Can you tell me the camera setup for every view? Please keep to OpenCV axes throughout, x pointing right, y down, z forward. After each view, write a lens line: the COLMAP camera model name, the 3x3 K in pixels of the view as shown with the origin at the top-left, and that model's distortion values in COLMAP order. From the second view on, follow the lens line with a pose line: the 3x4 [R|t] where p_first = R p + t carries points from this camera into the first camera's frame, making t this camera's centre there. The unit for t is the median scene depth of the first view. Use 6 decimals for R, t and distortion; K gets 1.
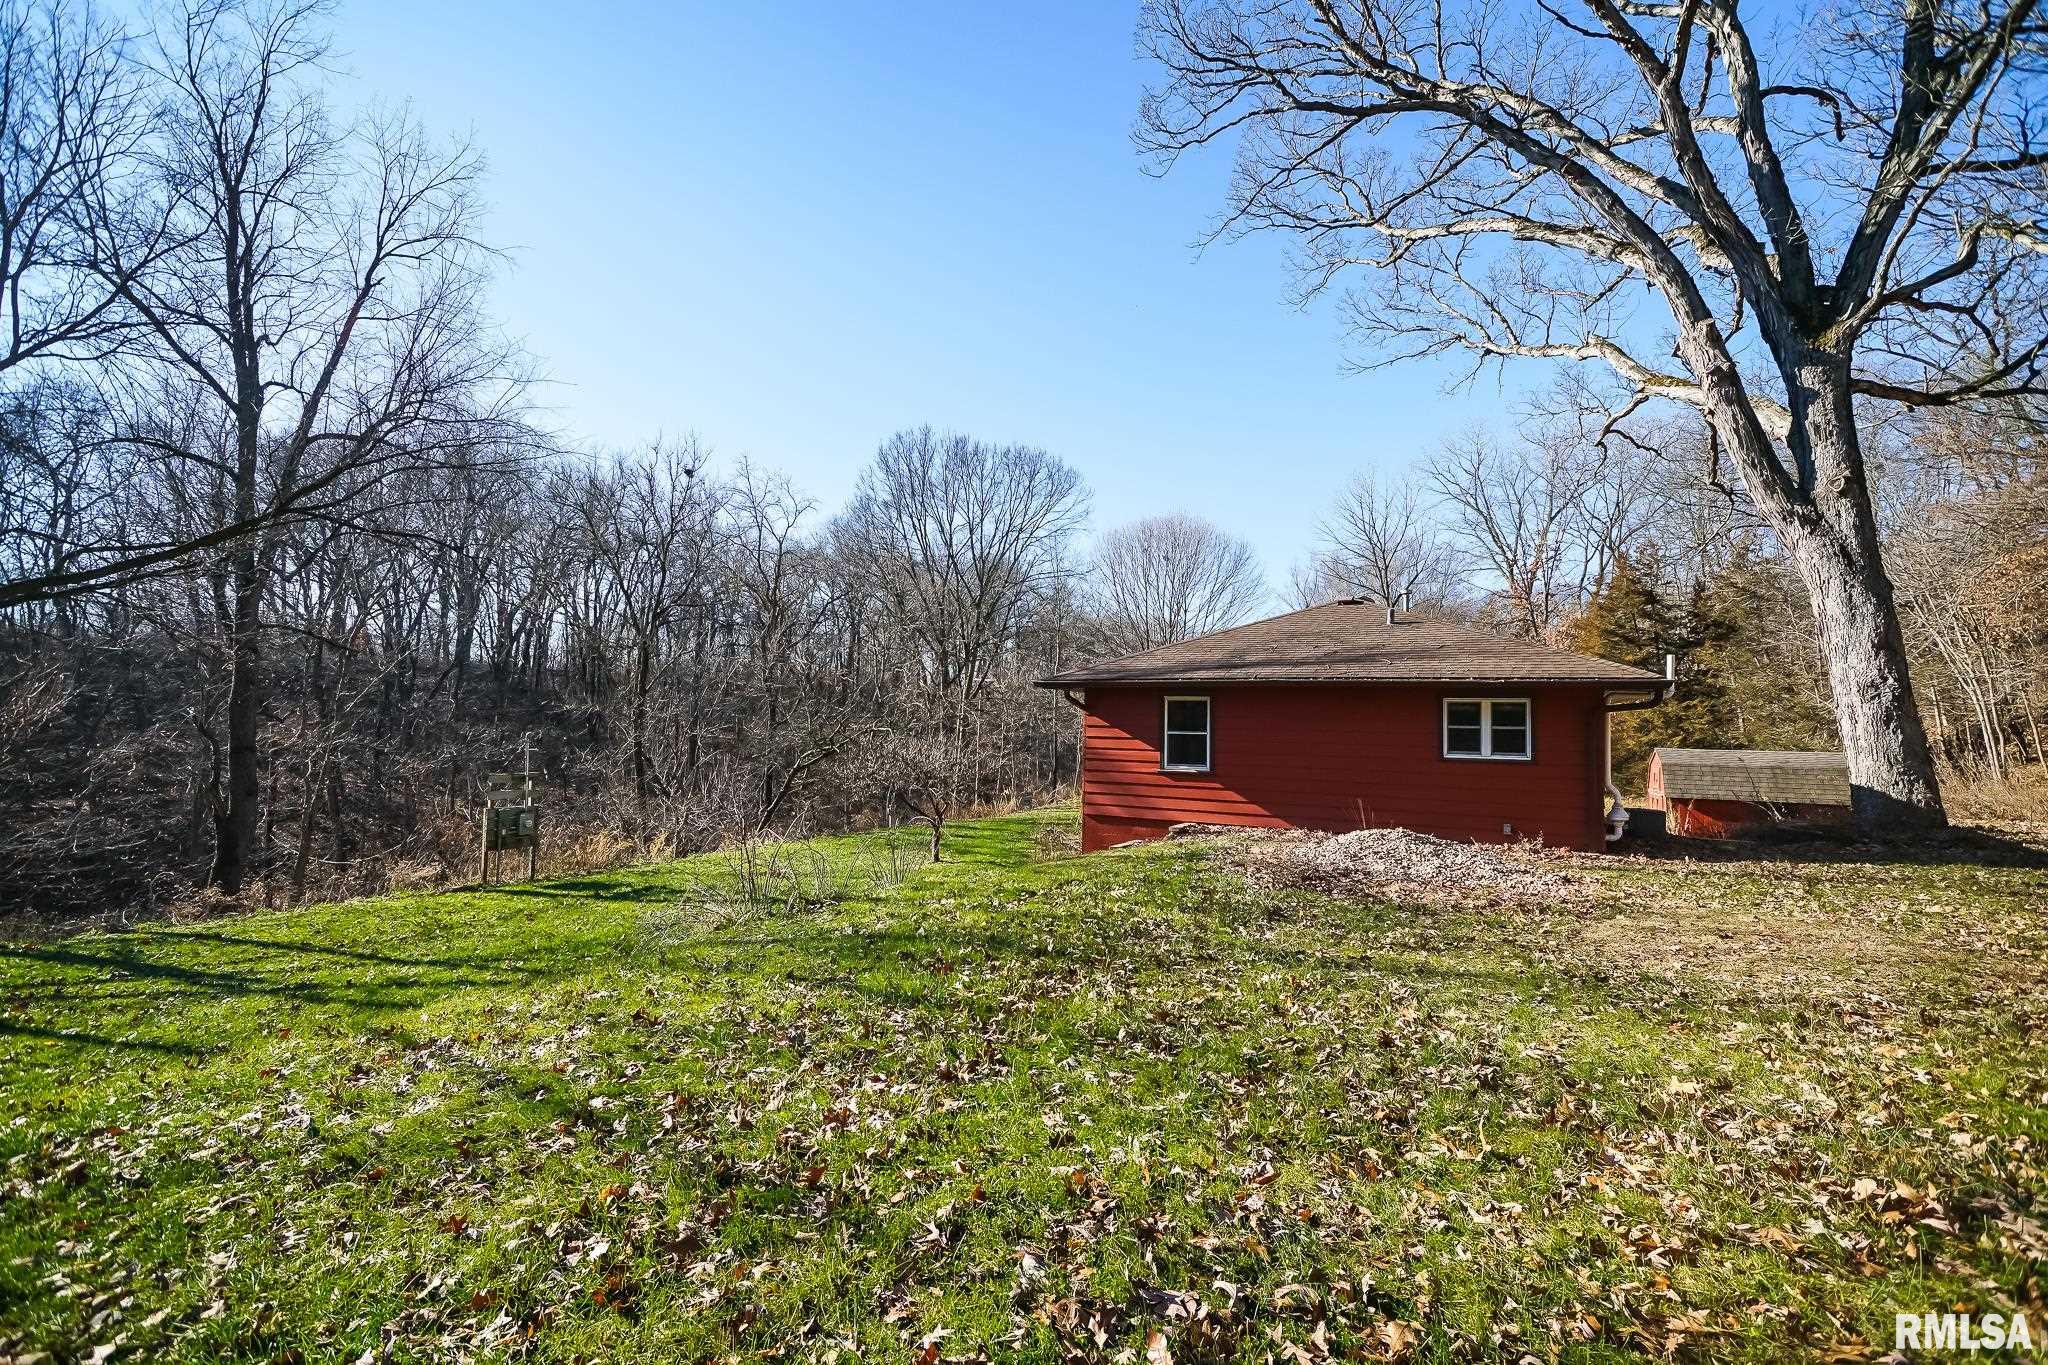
lens RADIAL K [[917.8, 0, 1024.0], [0, 917.8, 682.5], [0, 0, 1]] dist [0.000508, 0.000820]
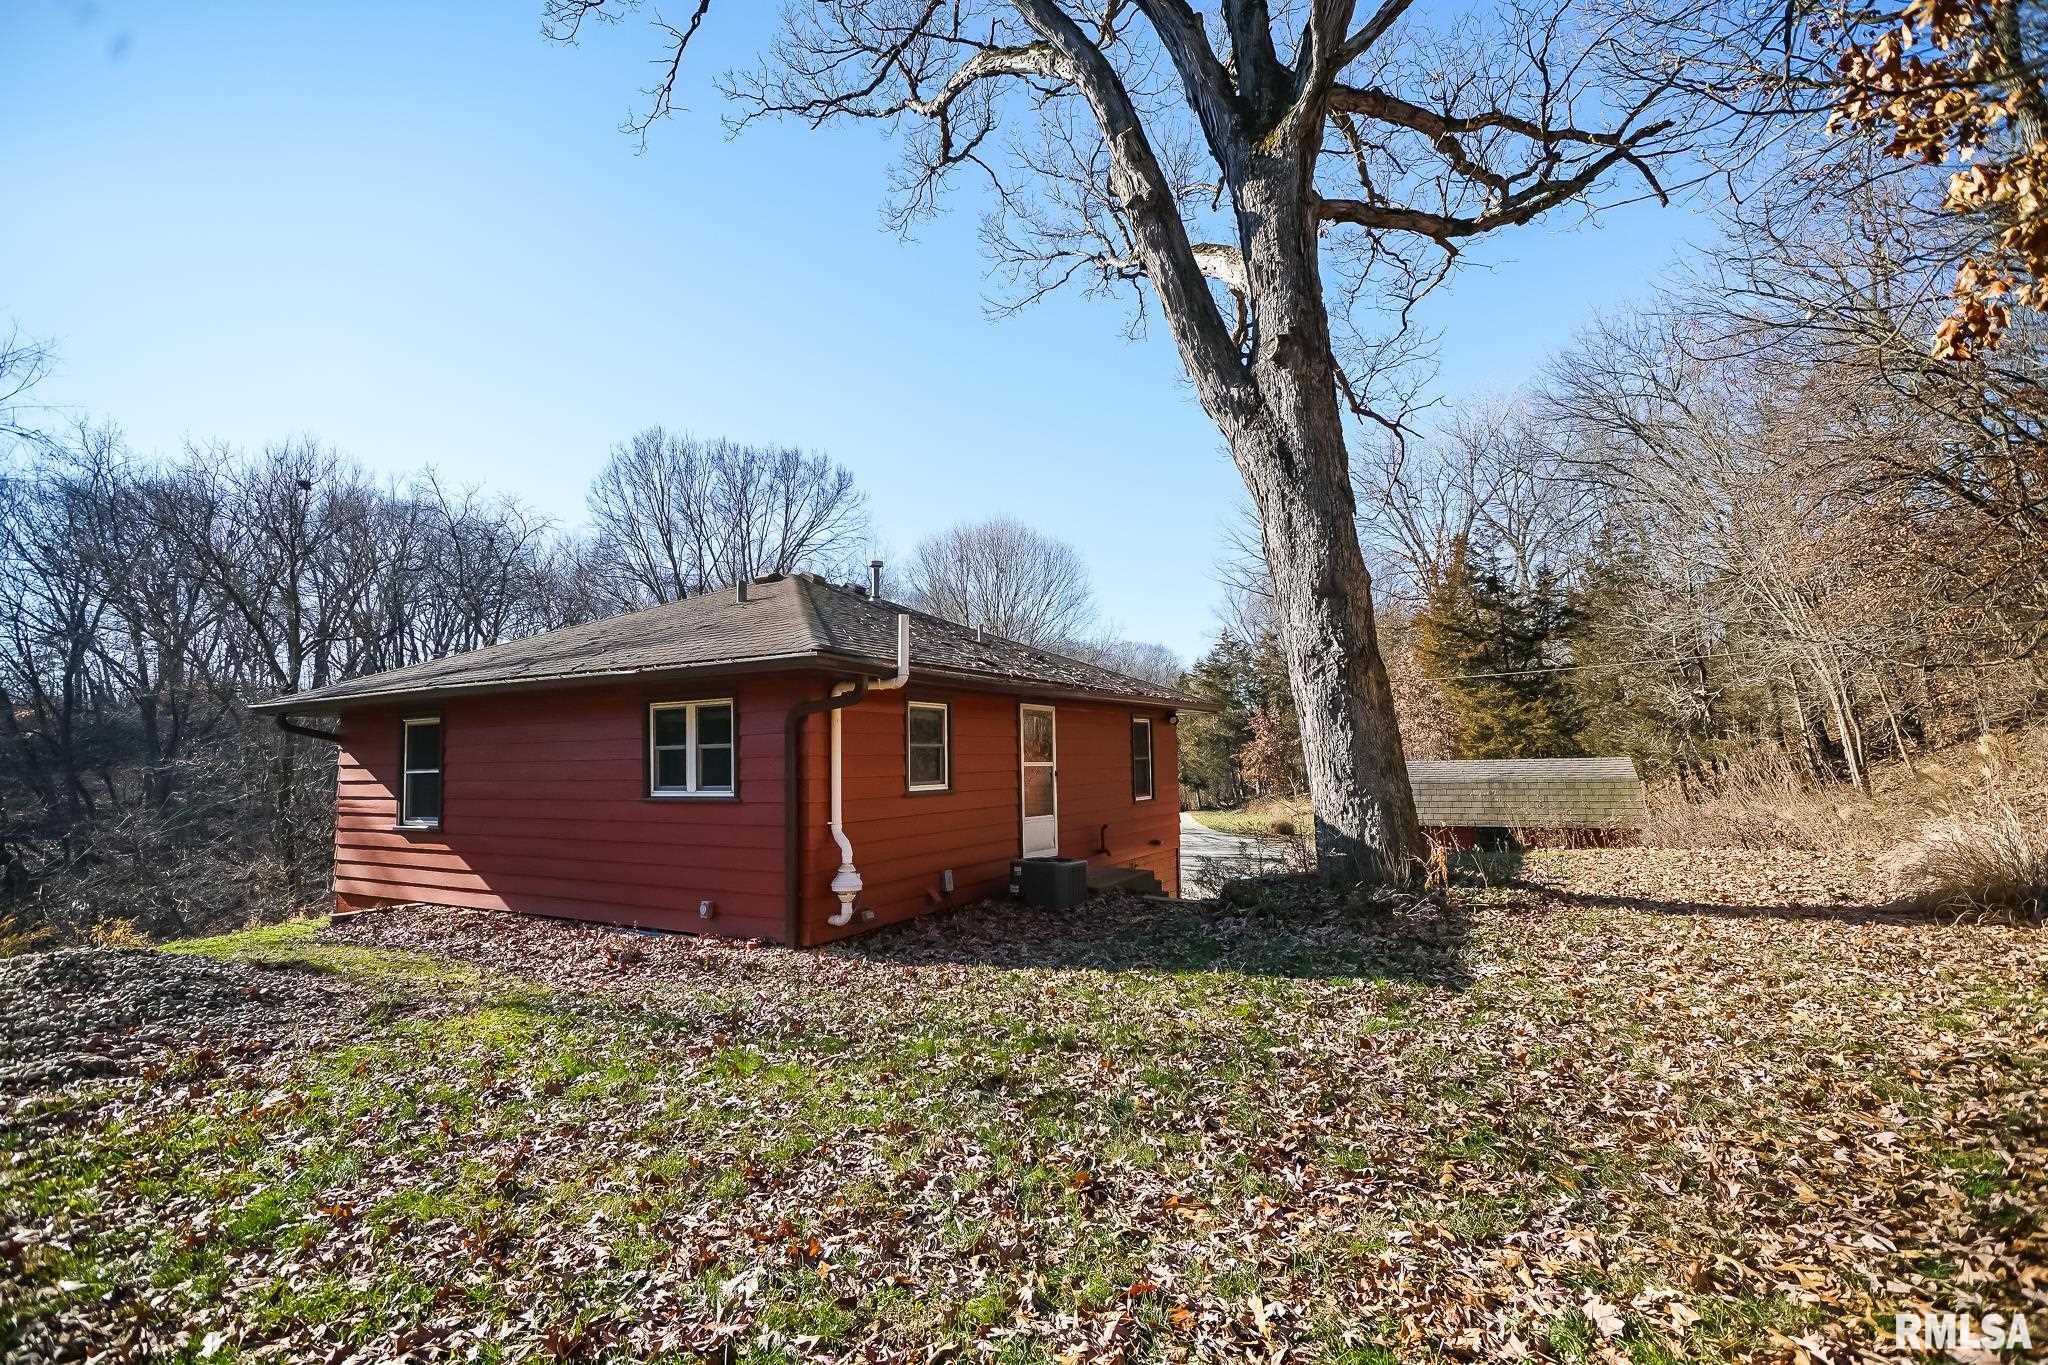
lens RADIAL K [[923.4, 0, 1024.0], [0, 923.4, 682.5], [0, 0, 1]] dist [0.000597, 0.000117]
pose [[0.998952, -0.041803, -0.018664, 0.689455], [0.041104, 0.998492, -0.036384, 0.034628], [0.020157, 0.035579, 0.999164, 0.343823]]
